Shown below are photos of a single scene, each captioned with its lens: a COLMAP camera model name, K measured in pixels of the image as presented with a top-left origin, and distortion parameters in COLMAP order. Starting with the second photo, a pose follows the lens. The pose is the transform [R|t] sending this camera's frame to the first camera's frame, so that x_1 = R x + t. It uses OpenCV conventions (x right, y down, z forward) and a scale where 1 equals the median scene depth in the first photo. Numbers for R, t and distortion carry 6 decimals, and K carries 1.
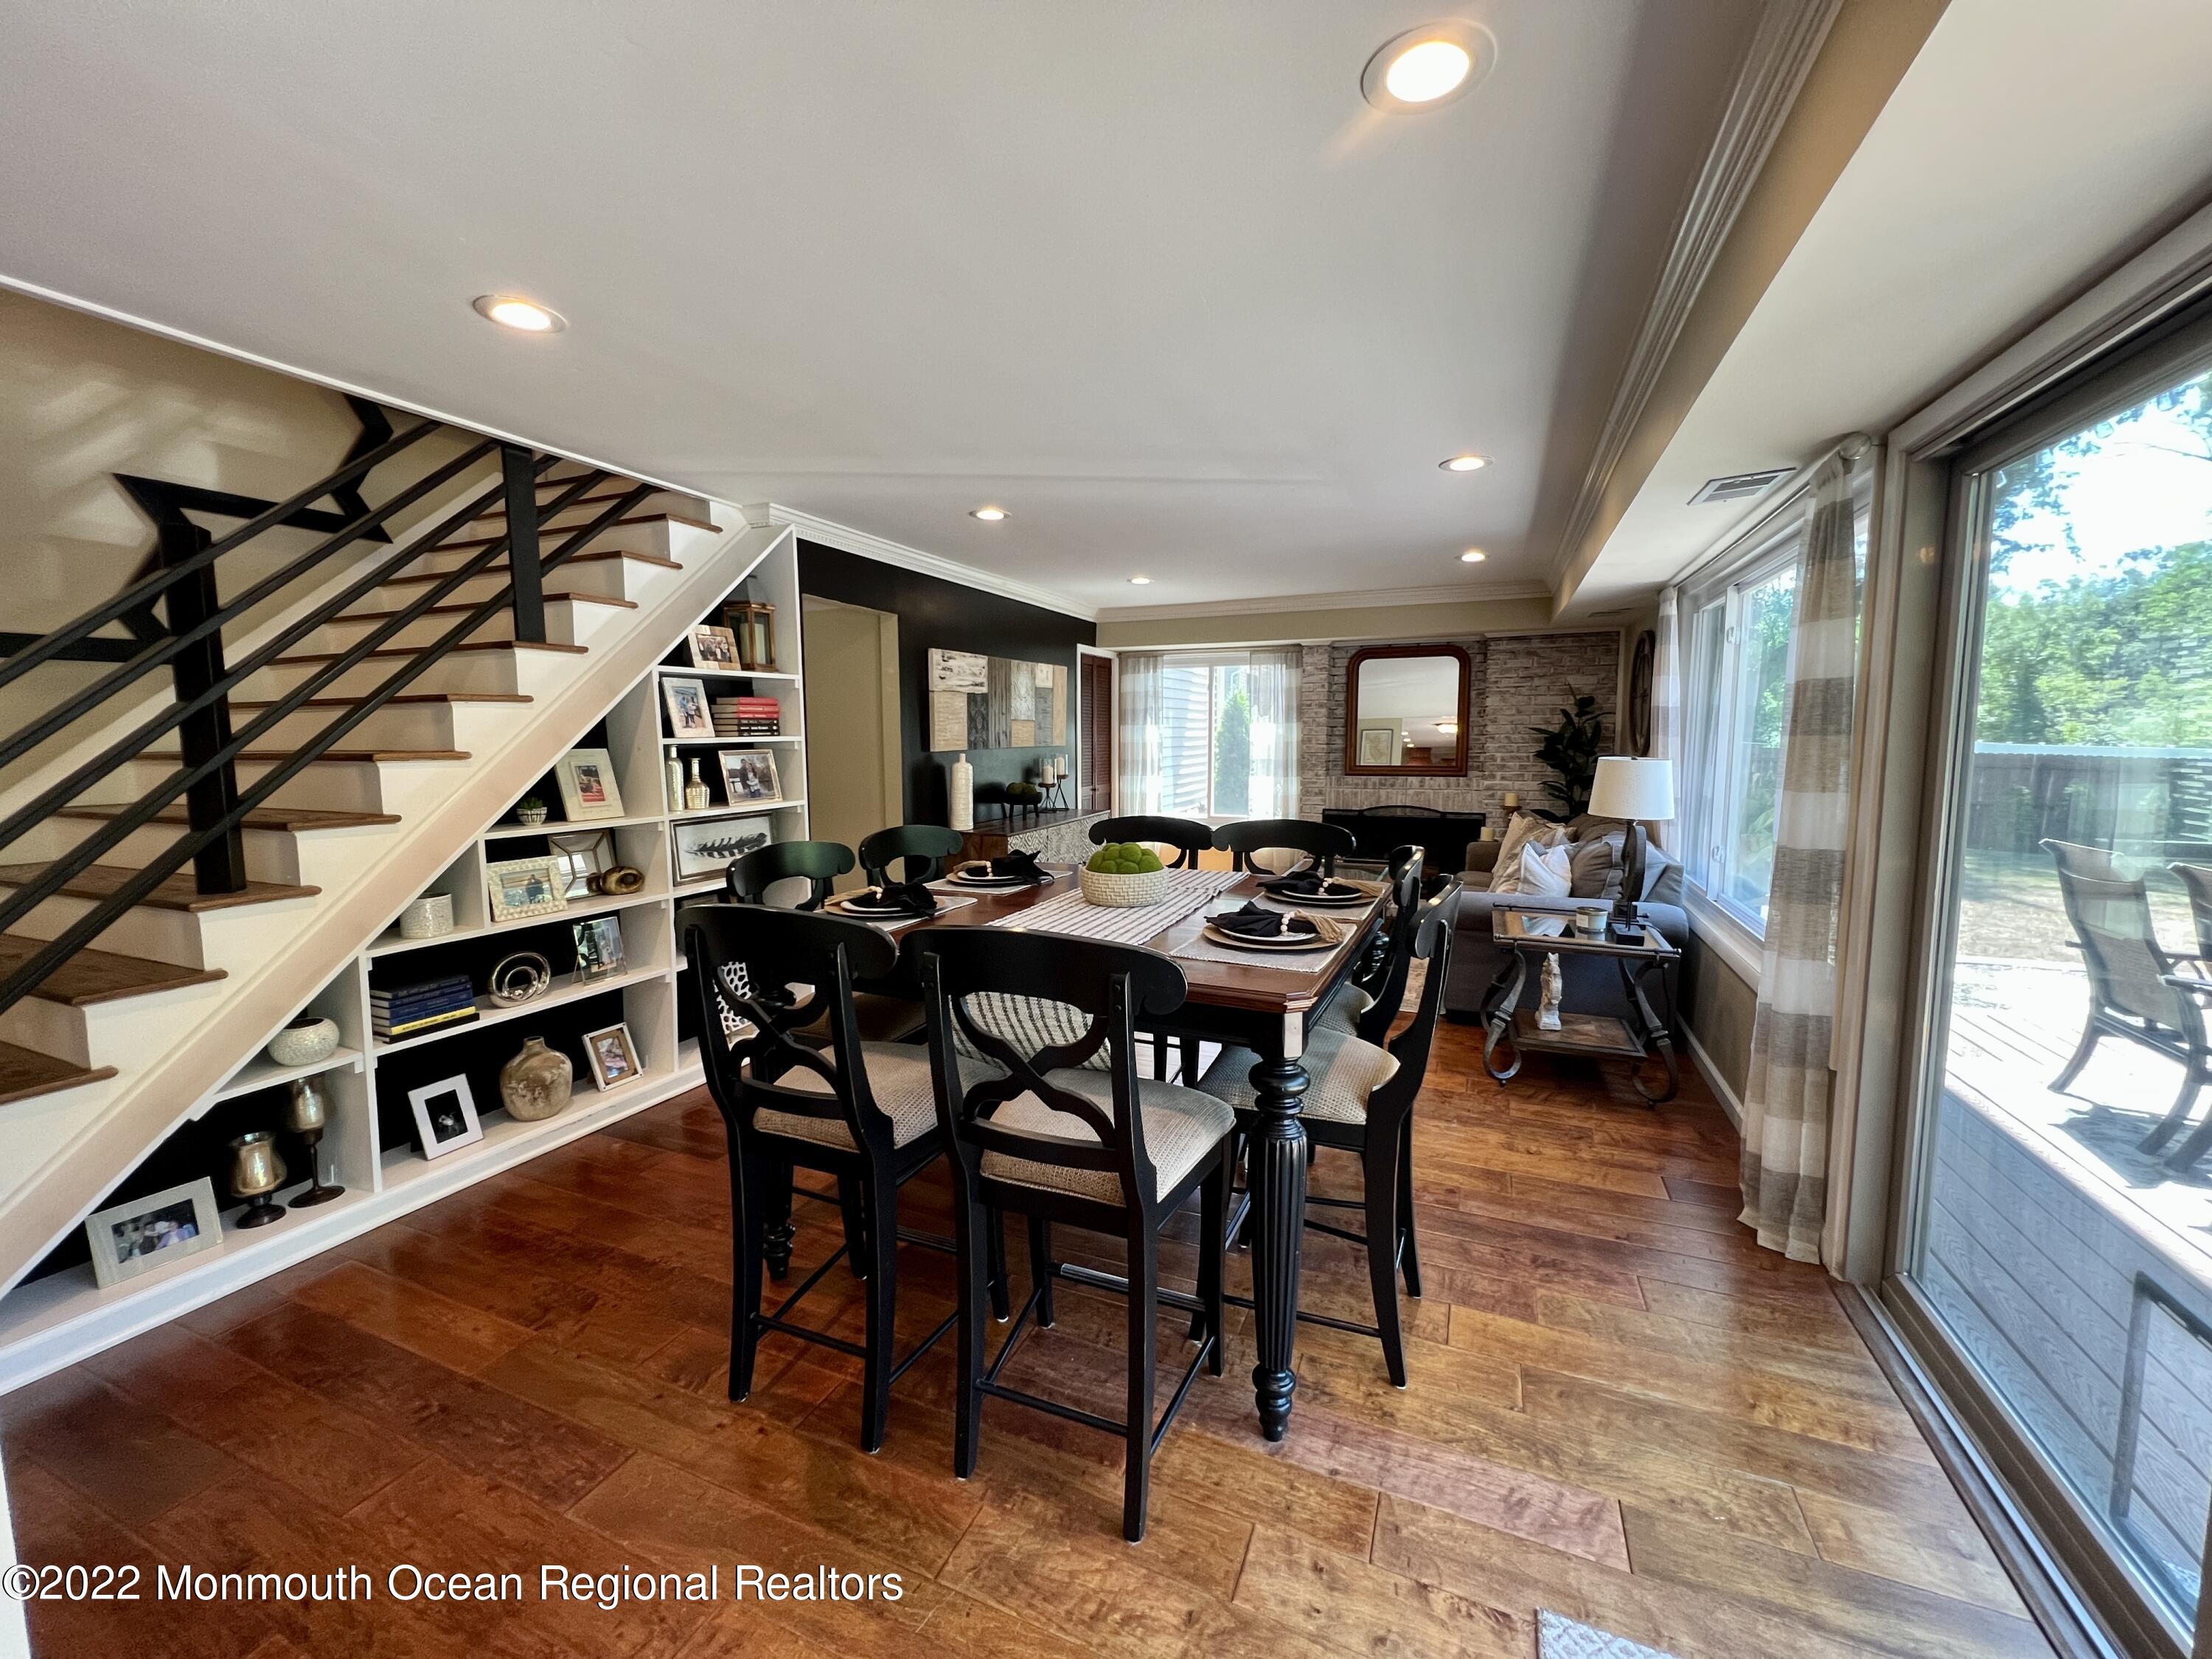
lens RADIAL K [[885.5, 0, 1102.9], [0, 885.5, 826.7], [0, 0, 1]] dist [-0.001874, -0.000101]
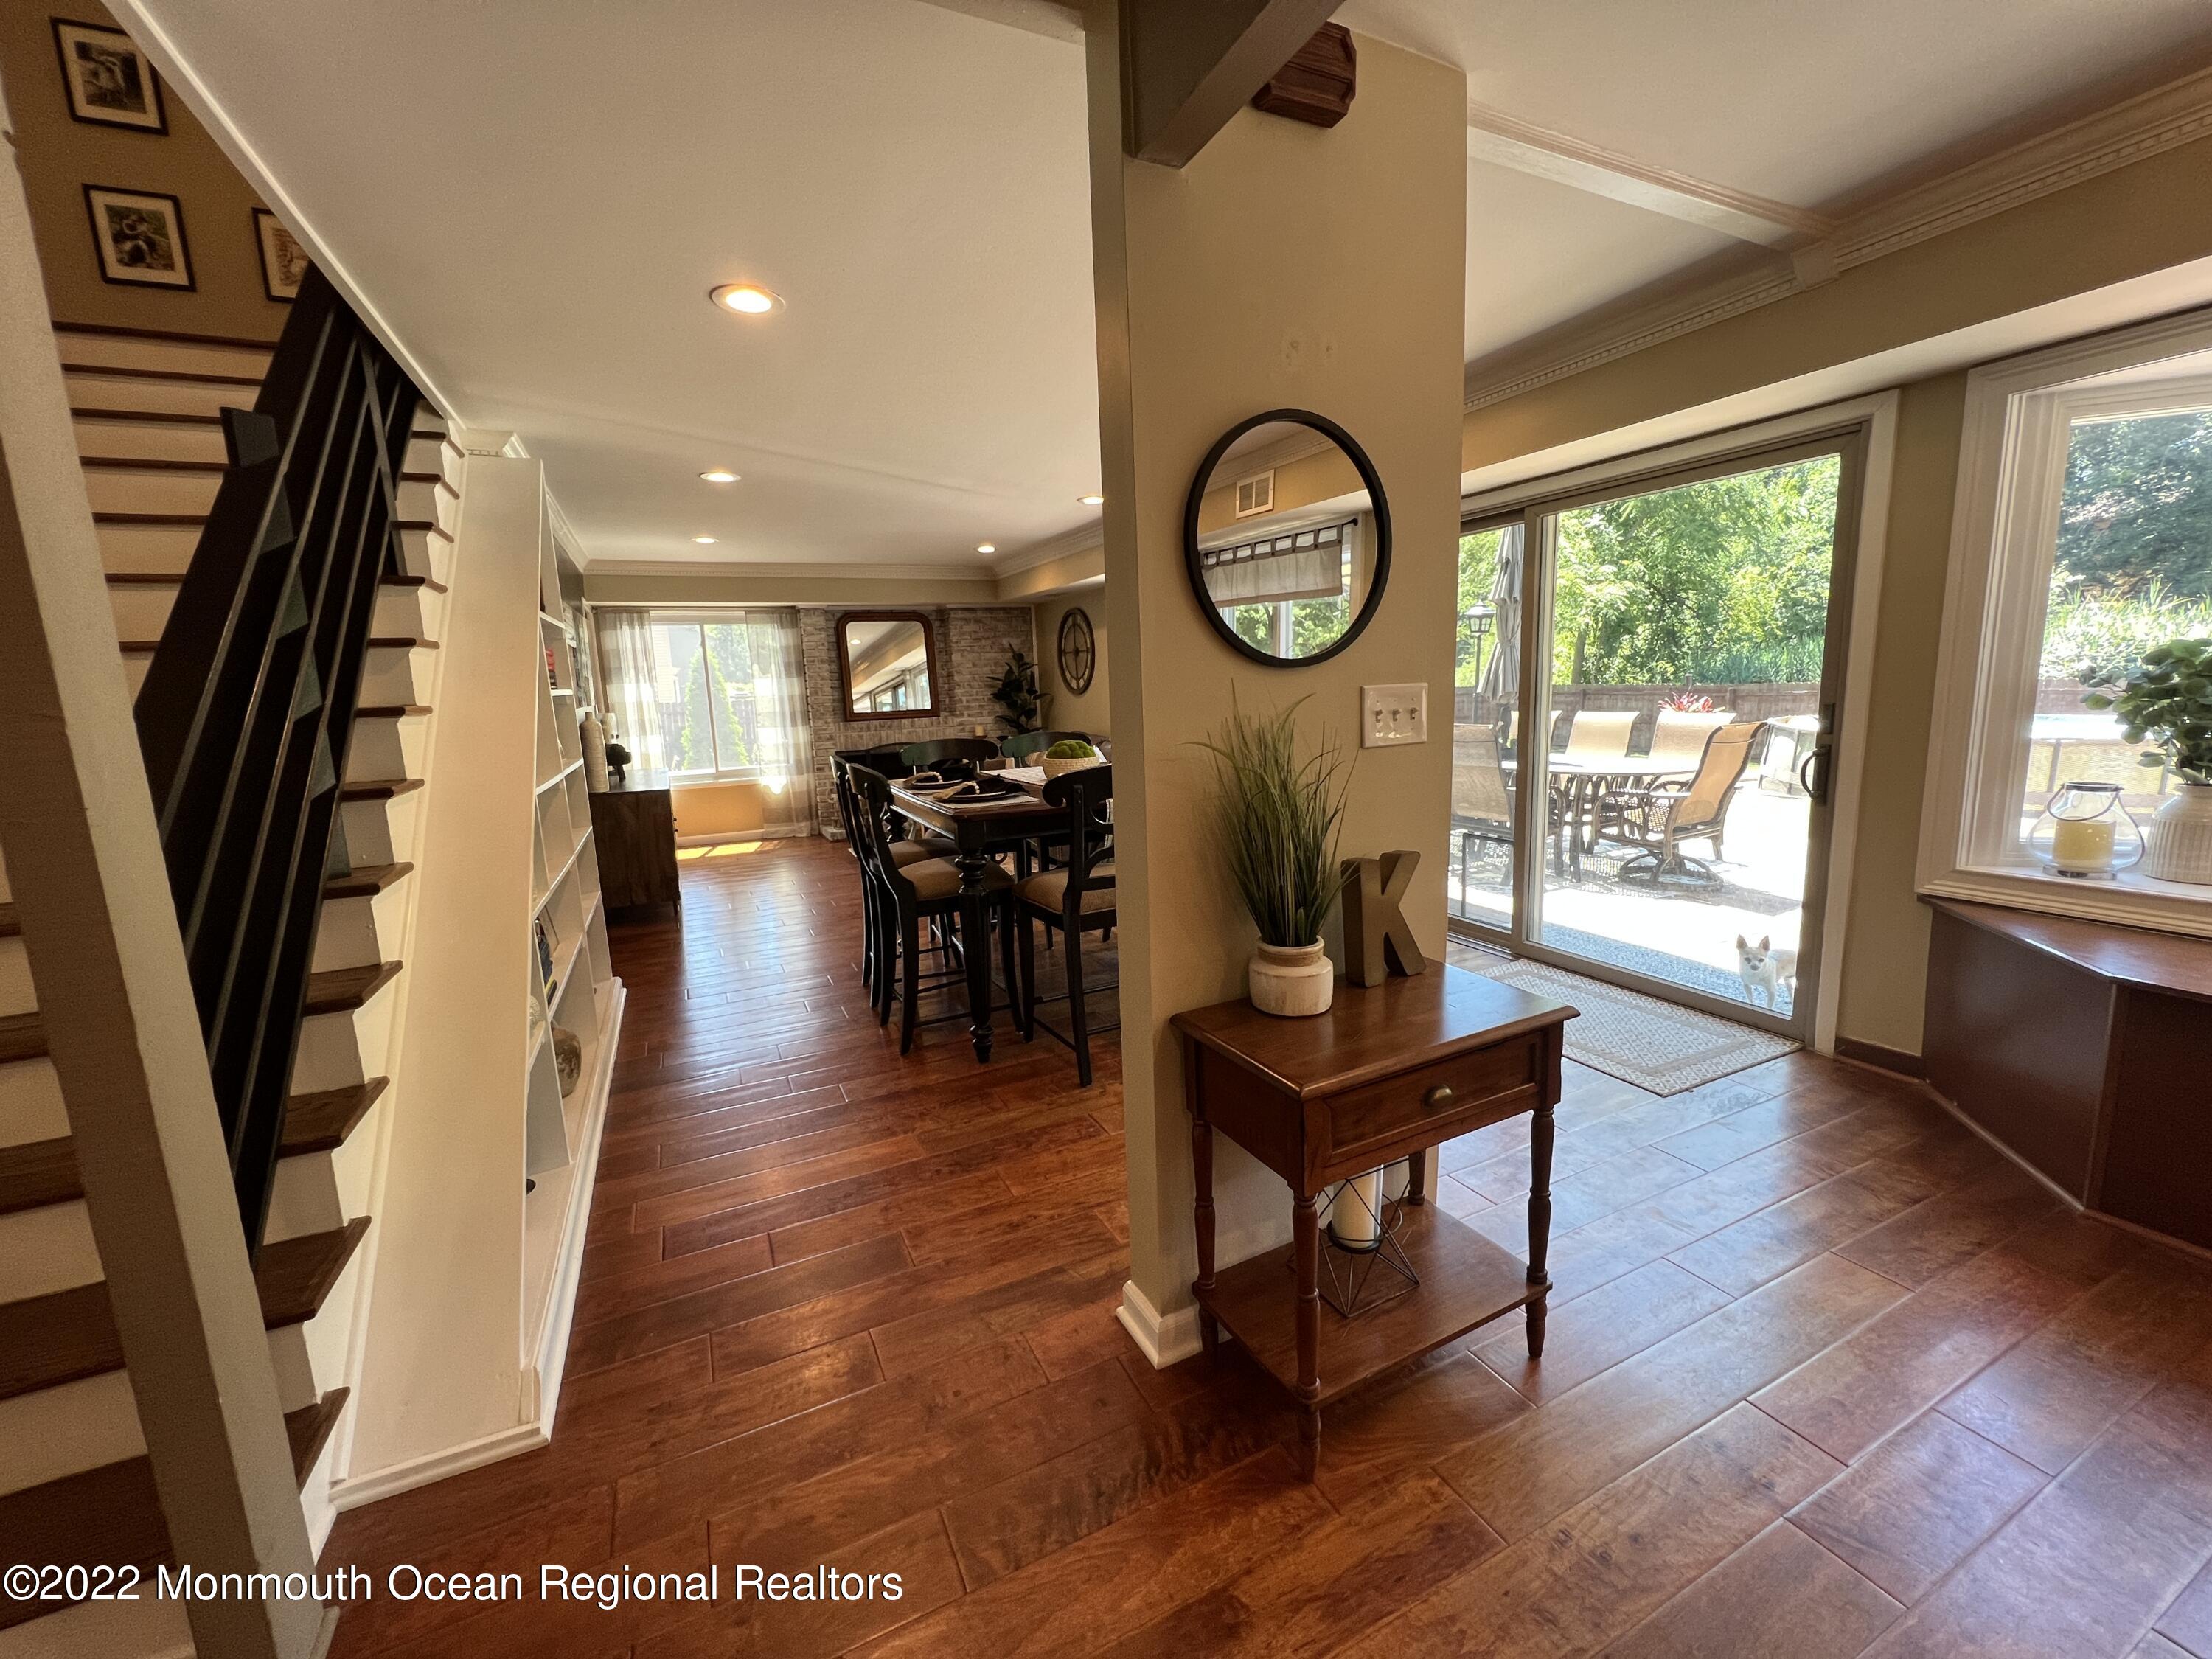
lens RADIAL K [[885.5, 0, 1096.8], [0, 885.5, 826.3], [0, 0, 1]] dist [-0.001874, -0.000101]
pose [[0.666369, -0.140756, 0.732216, -0.397806], [0.112803, 0.989748, 0.087603, 0.013964], [-0.737040, 0.024220, 0.675415, -0.029119]]
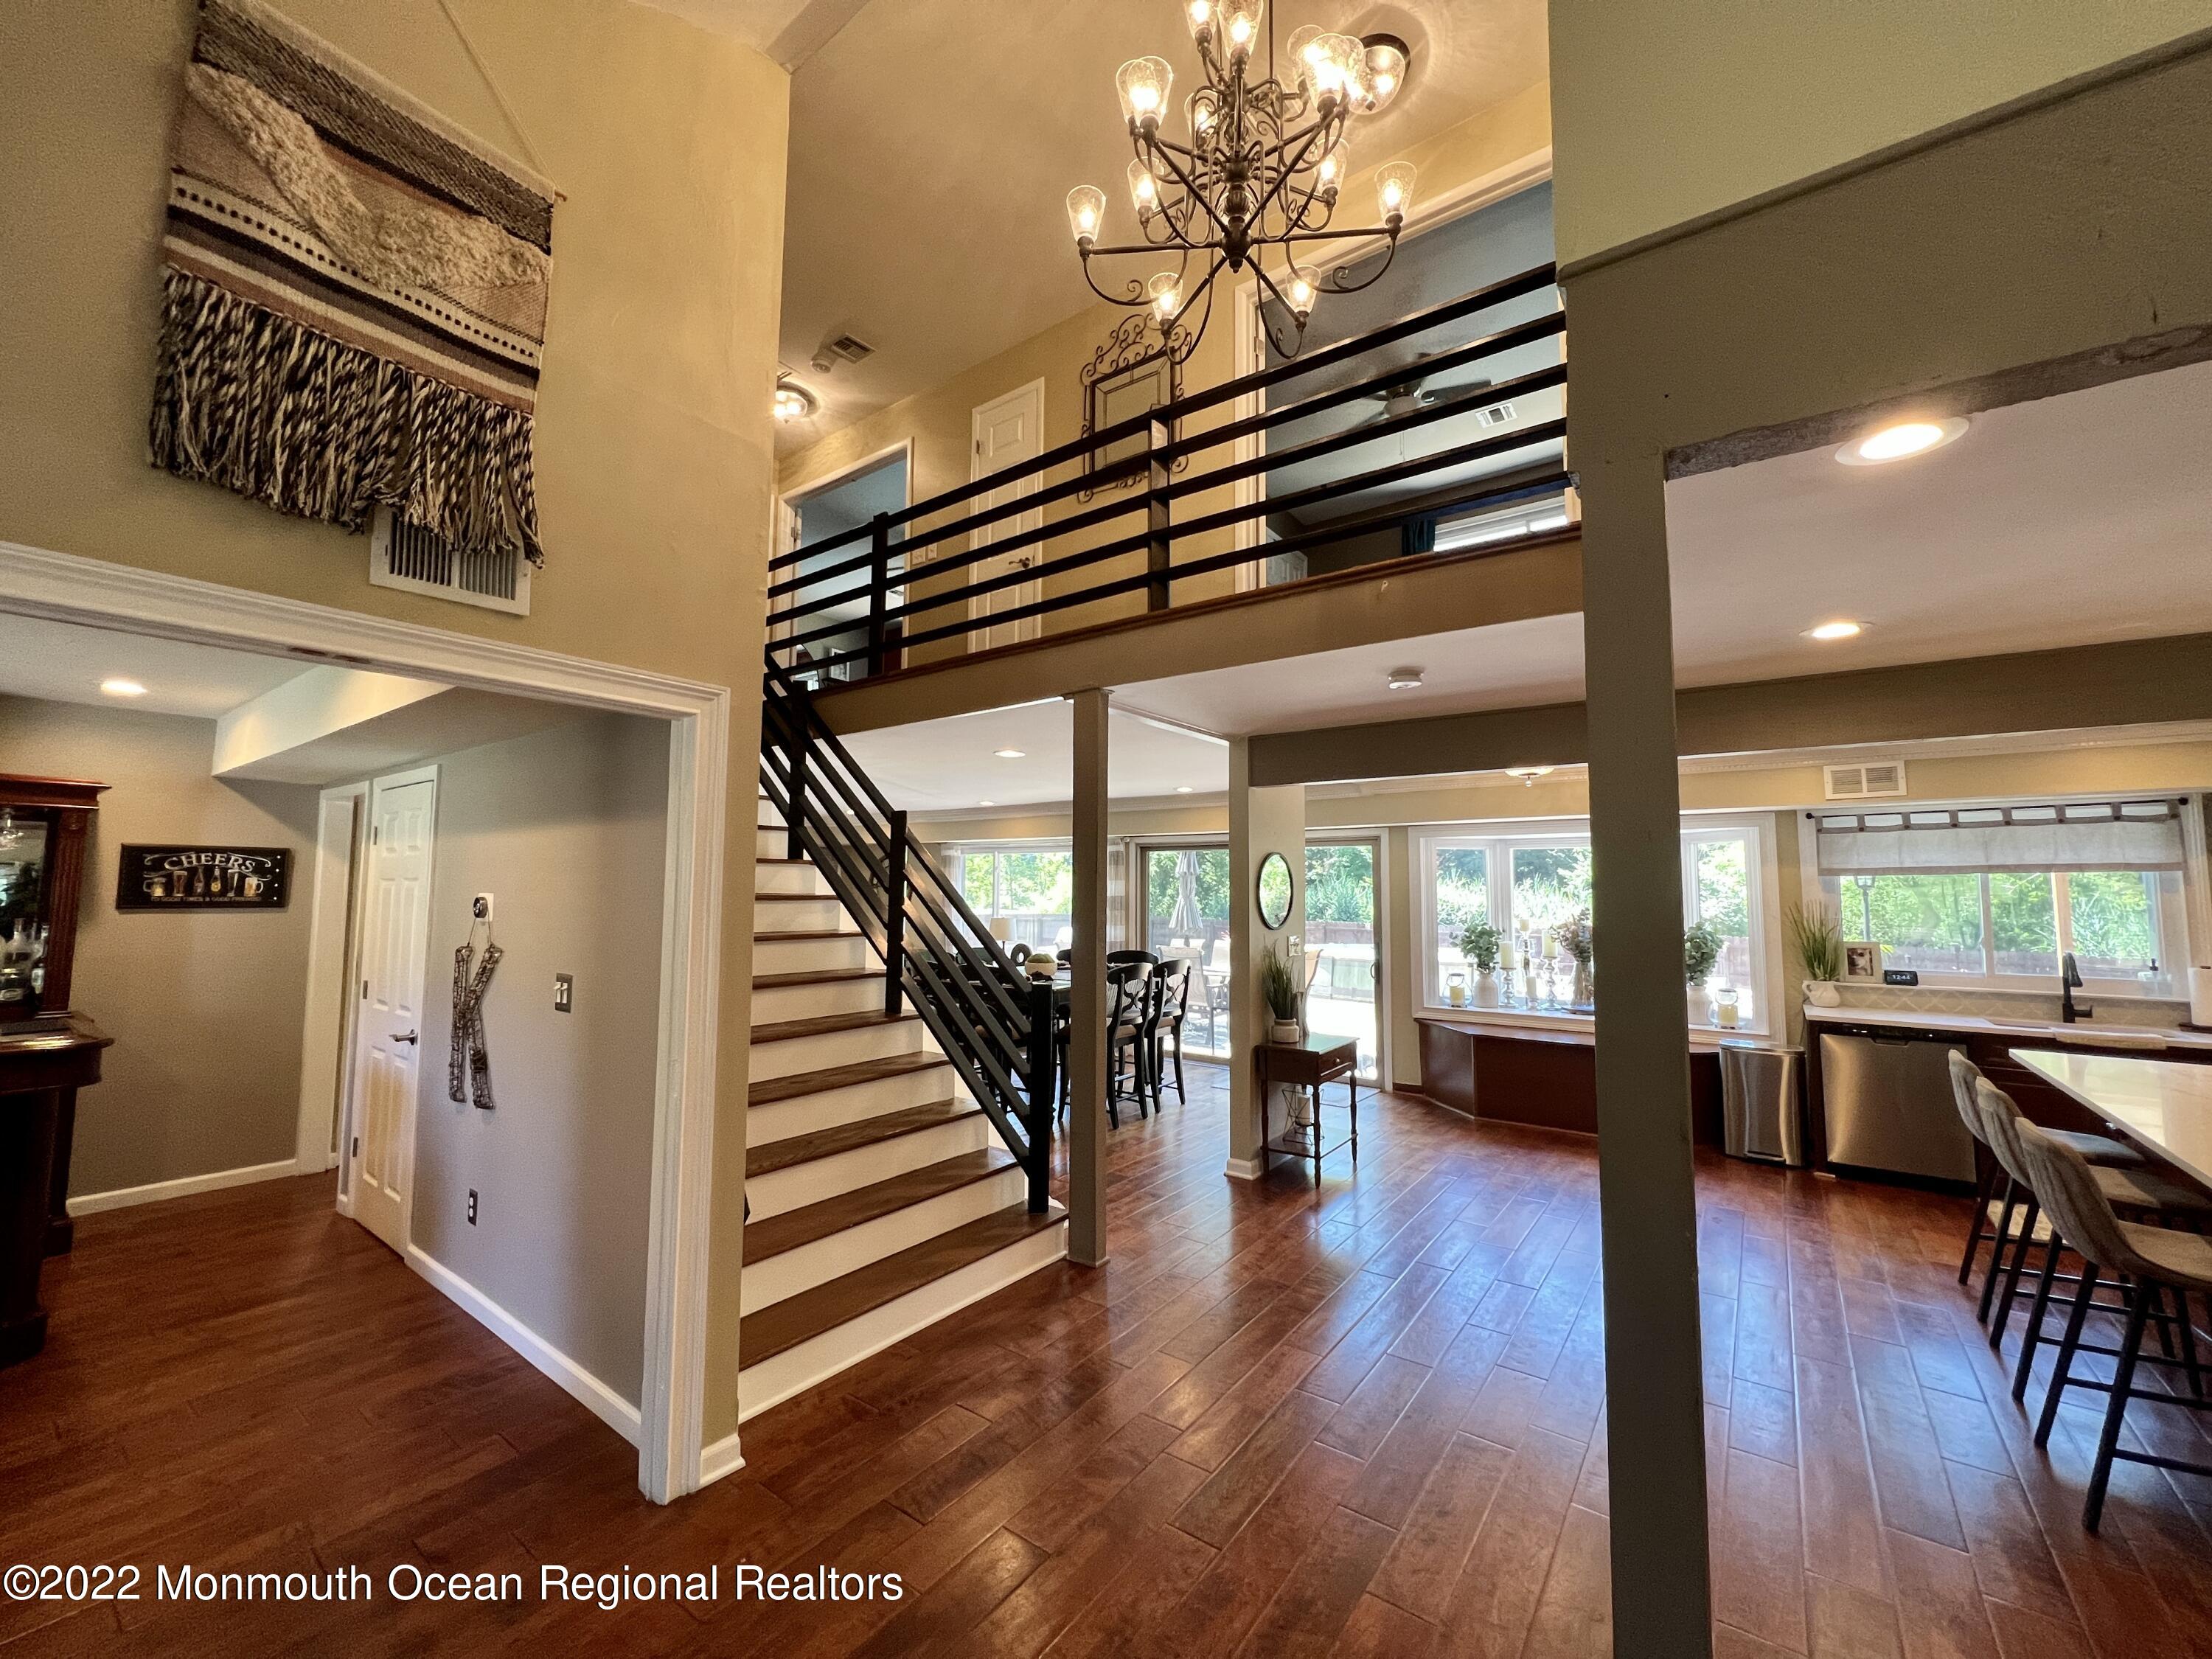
lens RADIAL K [[885.5, 0, 1096.3], [0, 885.5, 827.7], [0, 0, 1]] dist [-0.001874, -0.000101]
pose [[0.243723, 0.078876, 0.966632, -0.942420], [0.091587, 0.990361, -0.103904, -0.023246], [-0.965511, 0.113855, 0.234150, 0.054686]]
